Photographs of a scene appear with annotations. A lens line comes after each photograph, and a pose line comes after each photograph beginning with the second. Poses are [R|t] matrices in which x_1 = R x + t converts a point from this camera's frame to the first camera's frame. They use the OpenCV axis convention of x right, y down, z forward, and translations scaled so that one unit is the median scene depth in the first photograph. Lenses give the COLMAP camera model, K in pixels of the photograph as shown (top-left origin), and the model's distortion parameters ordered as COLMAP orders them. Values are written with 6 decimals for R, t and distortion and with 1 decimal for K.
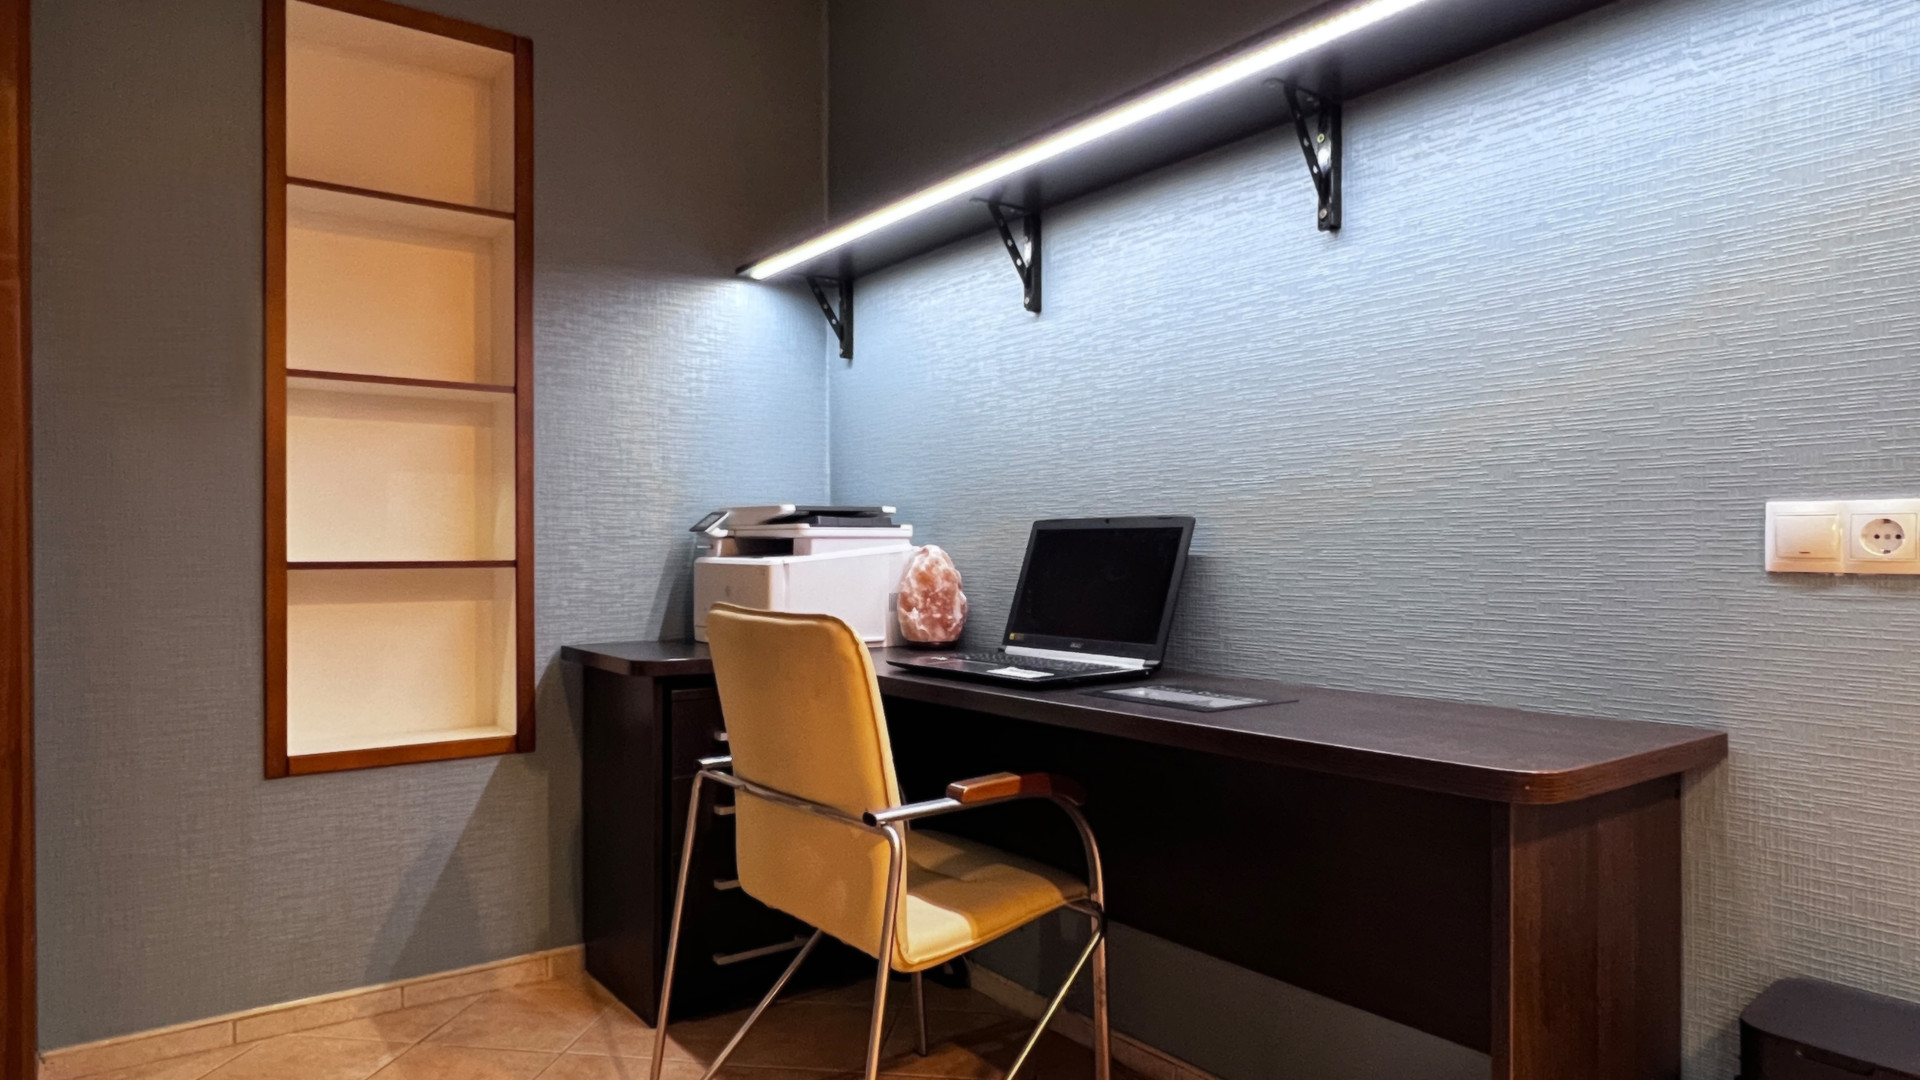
lens RADIAL K [[1153.5, 0, 949.6], [0, 1153.5, 548.2], [0, 0, 1]] dist [-0.003639, 0.000387]
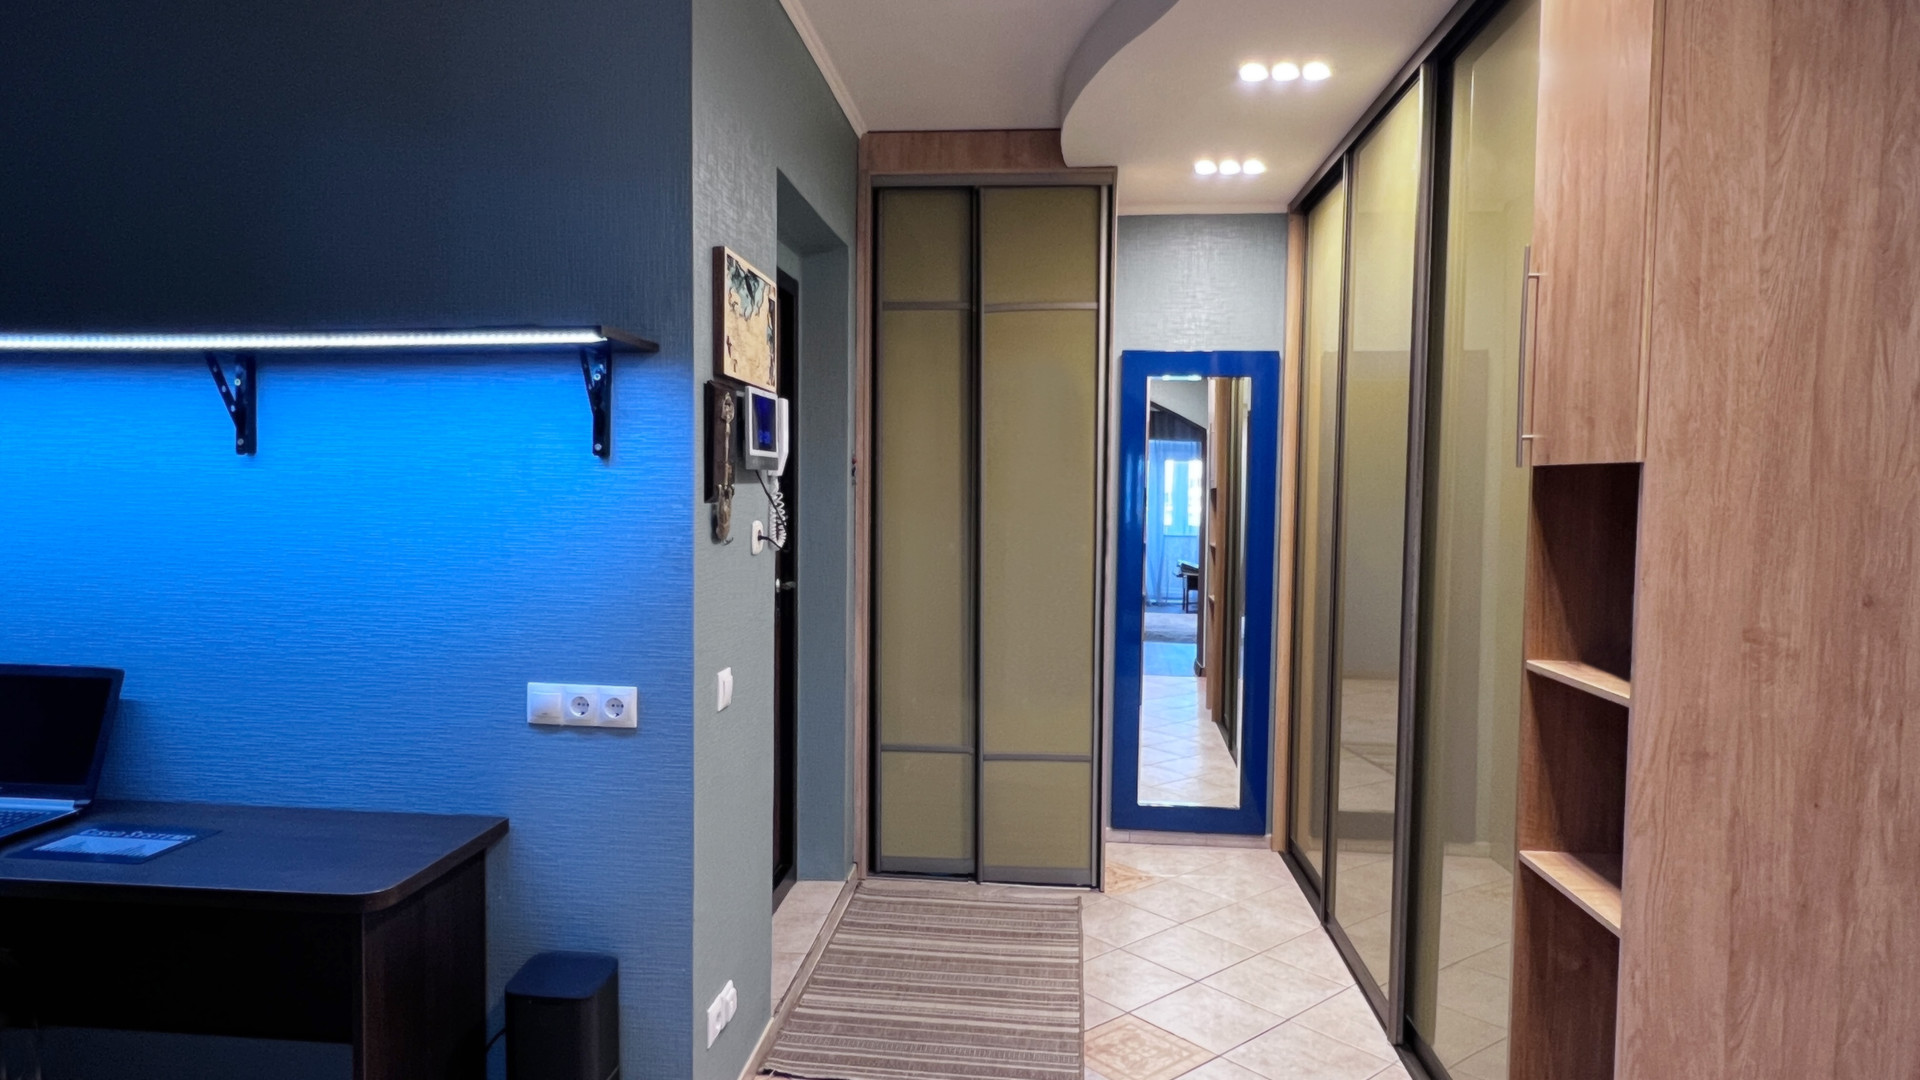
lens RADIAL K [[1153.5, 0, 949.2], [0, 1153.5, 532.4], [0, 0, 1]] dist [-0.003639, 0.000387]
pose [[0.669554, -0.026594, 0.742288, -0.119464], [-0.016113, 0.998604, 0.050310, -0.313514], [-0.742589, -0.045645, 0.668190, -0.522598]]
